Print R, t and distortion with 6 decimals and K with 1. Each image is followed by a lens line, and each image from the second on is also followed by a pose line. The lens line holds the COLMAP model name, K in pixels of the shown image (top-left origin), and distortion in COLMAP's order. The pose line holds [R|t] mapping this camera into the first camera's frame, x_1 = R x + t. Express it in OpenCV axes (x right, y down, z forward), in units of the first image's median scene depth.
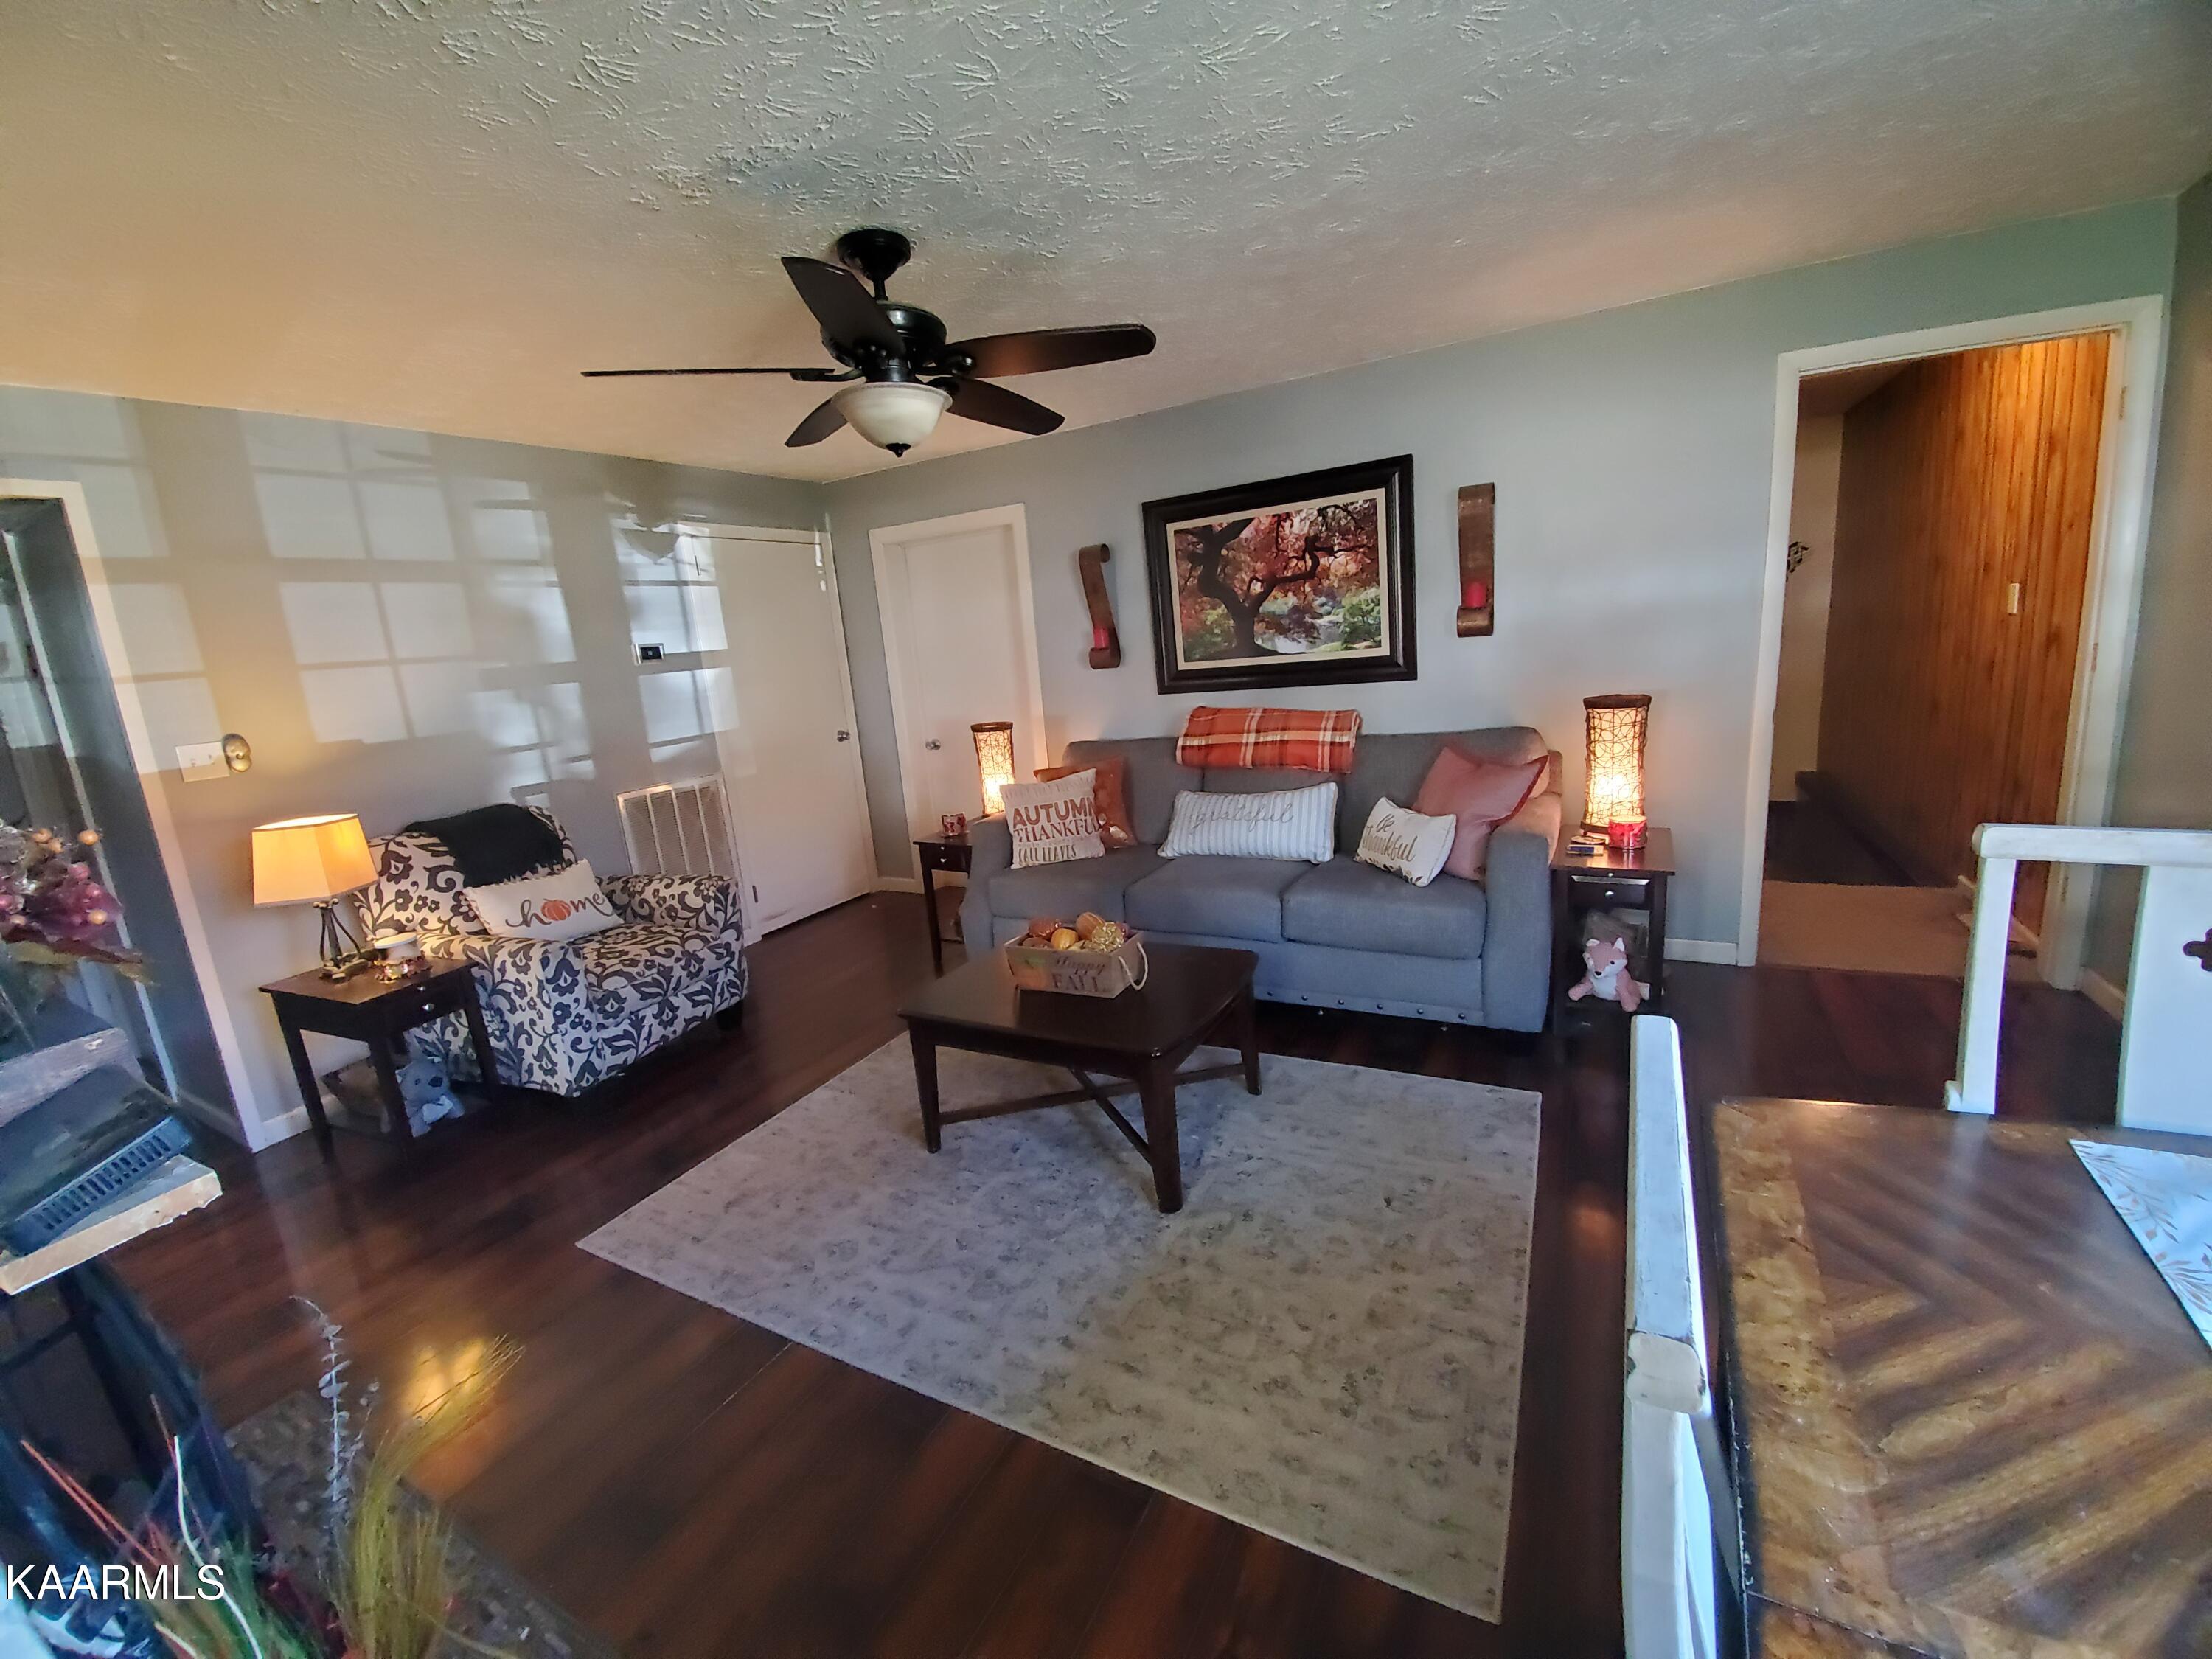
lens RADIAL K [[895.3, 0, 1108.3], [0, 895.3, 826.8], [0, 0, 1]] dist [-0.000786, -0.000125]
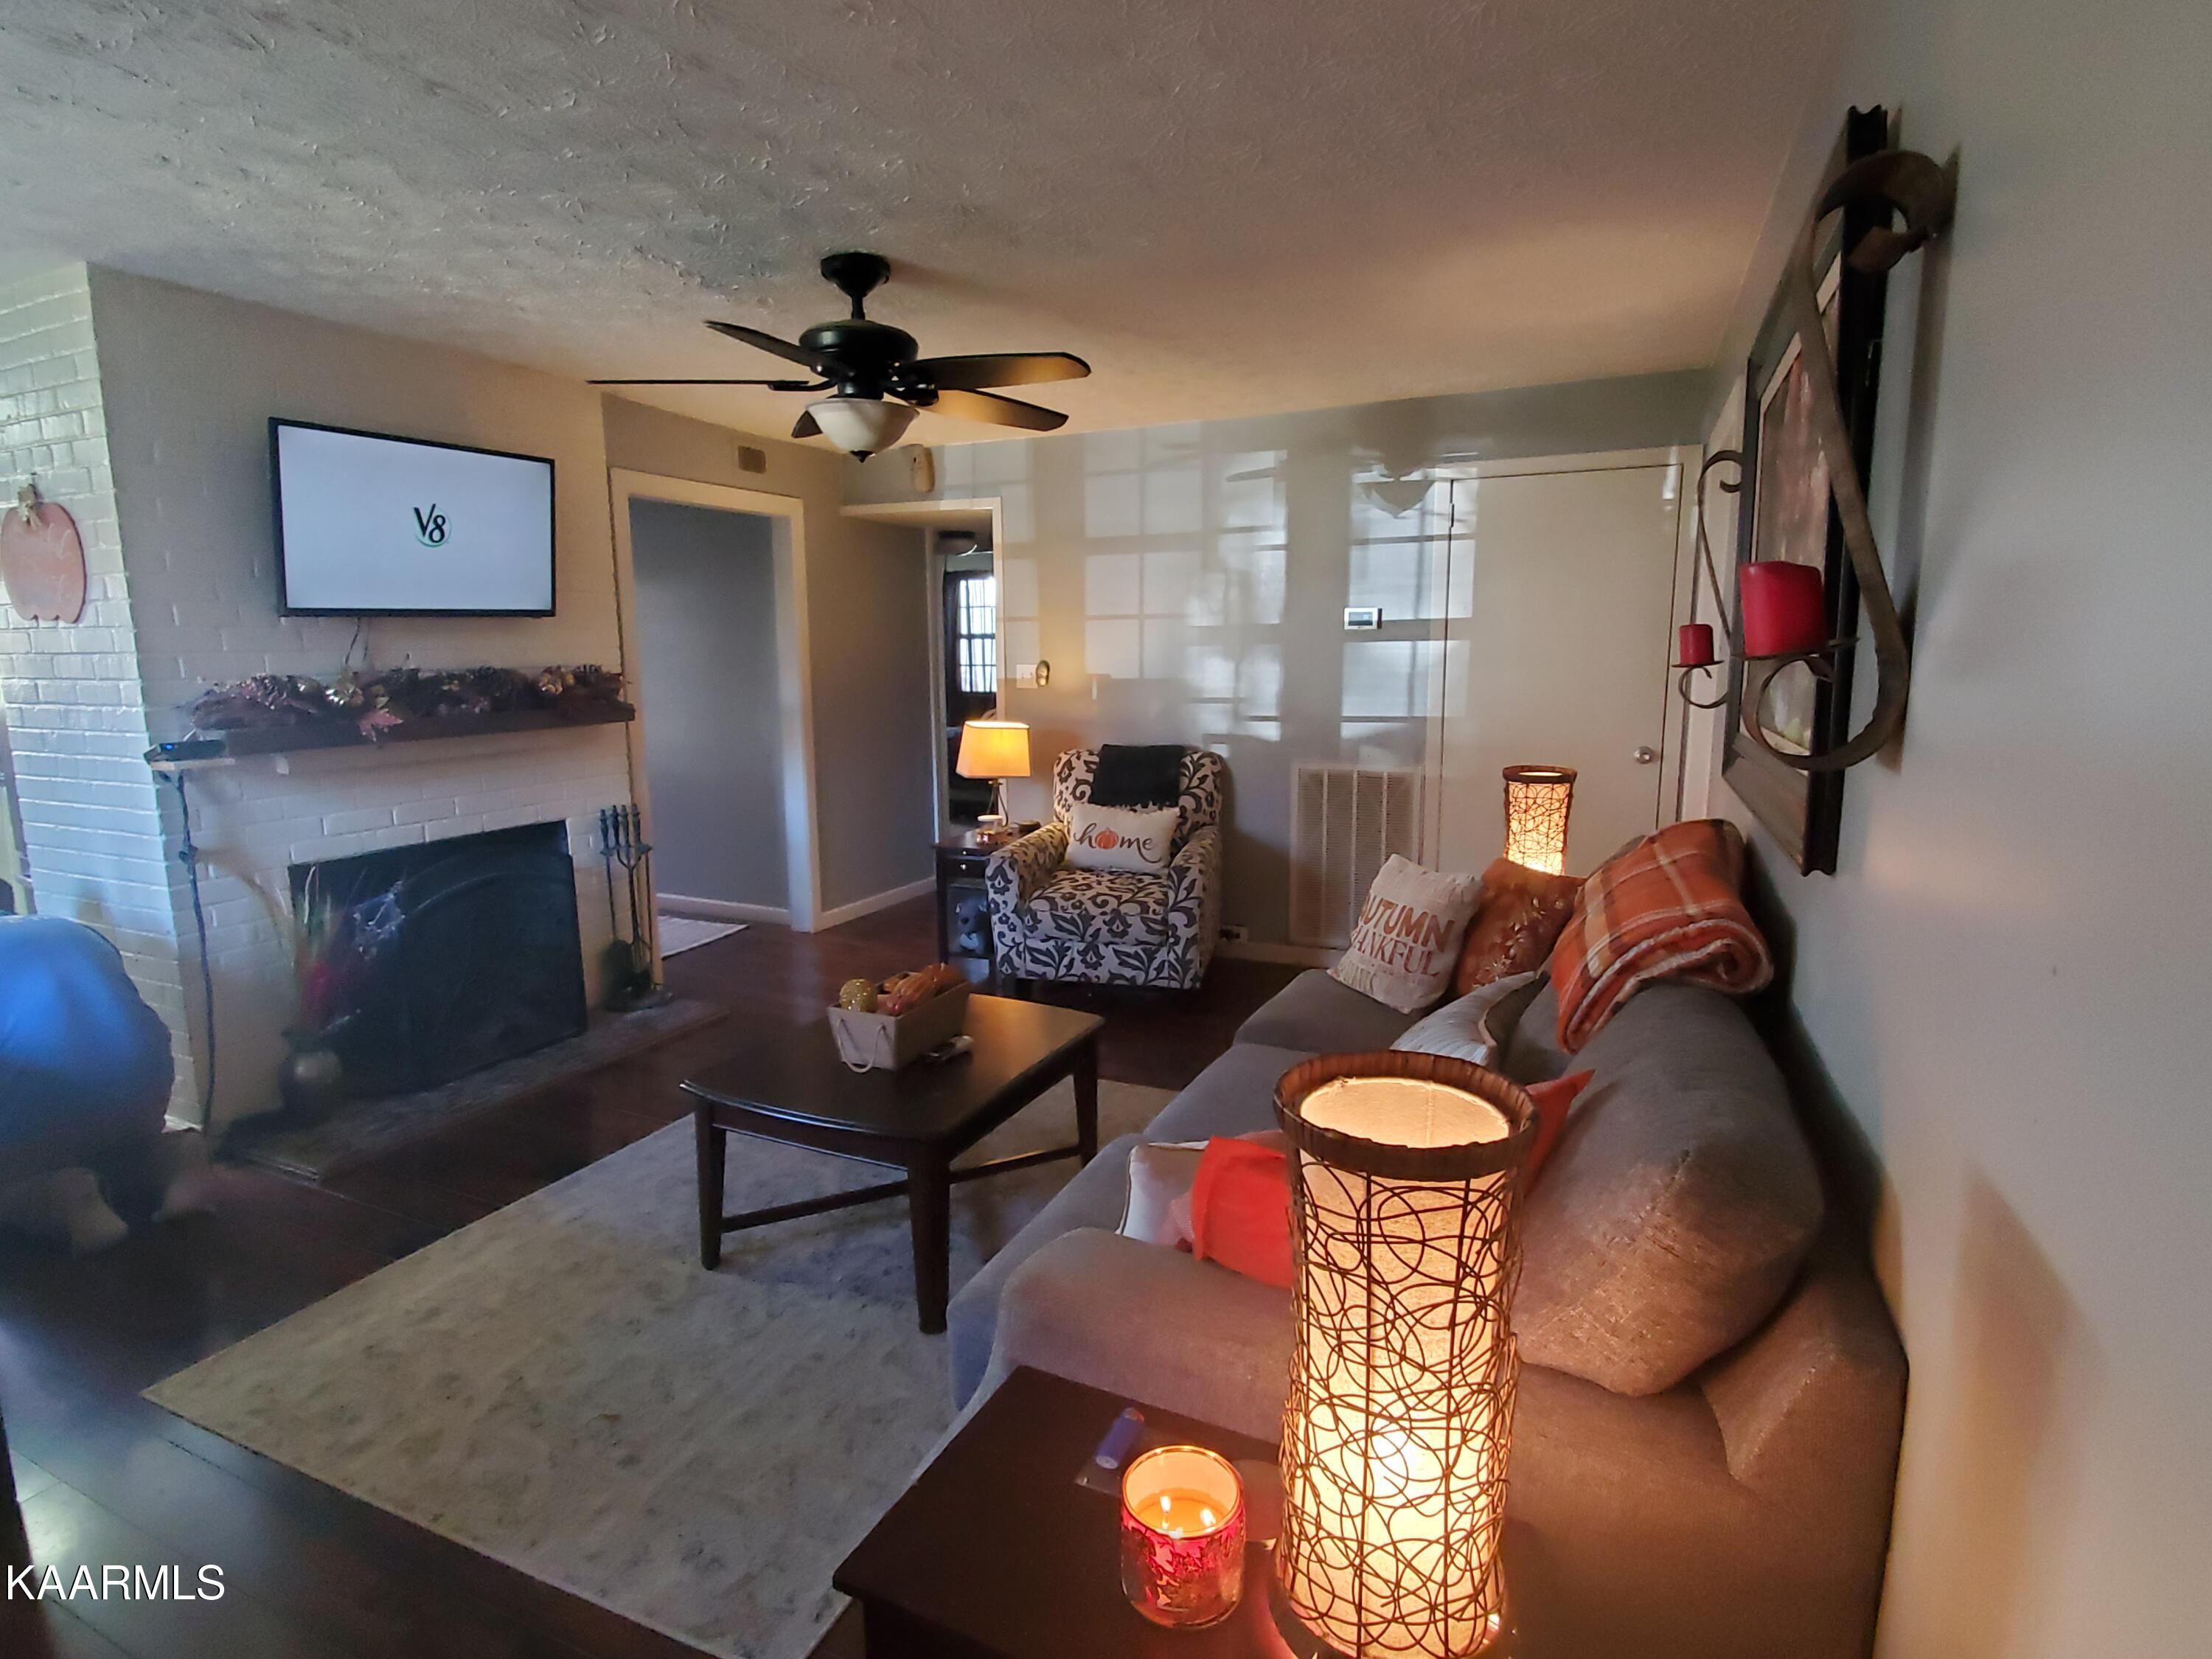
lens RADIAL K [[1145.4, 0, 1107.8], [0, 1145.4, 814.3], [0, 0, 1]] dist [-0.002018, -0.000226]
pose [[0.055187, 0.234382, -0.970577, 0.765356], [-0.202022, 0.954575, 0.219031, -0.247599], [0.977825, 0.183991, 0.100030, 0.800987]]
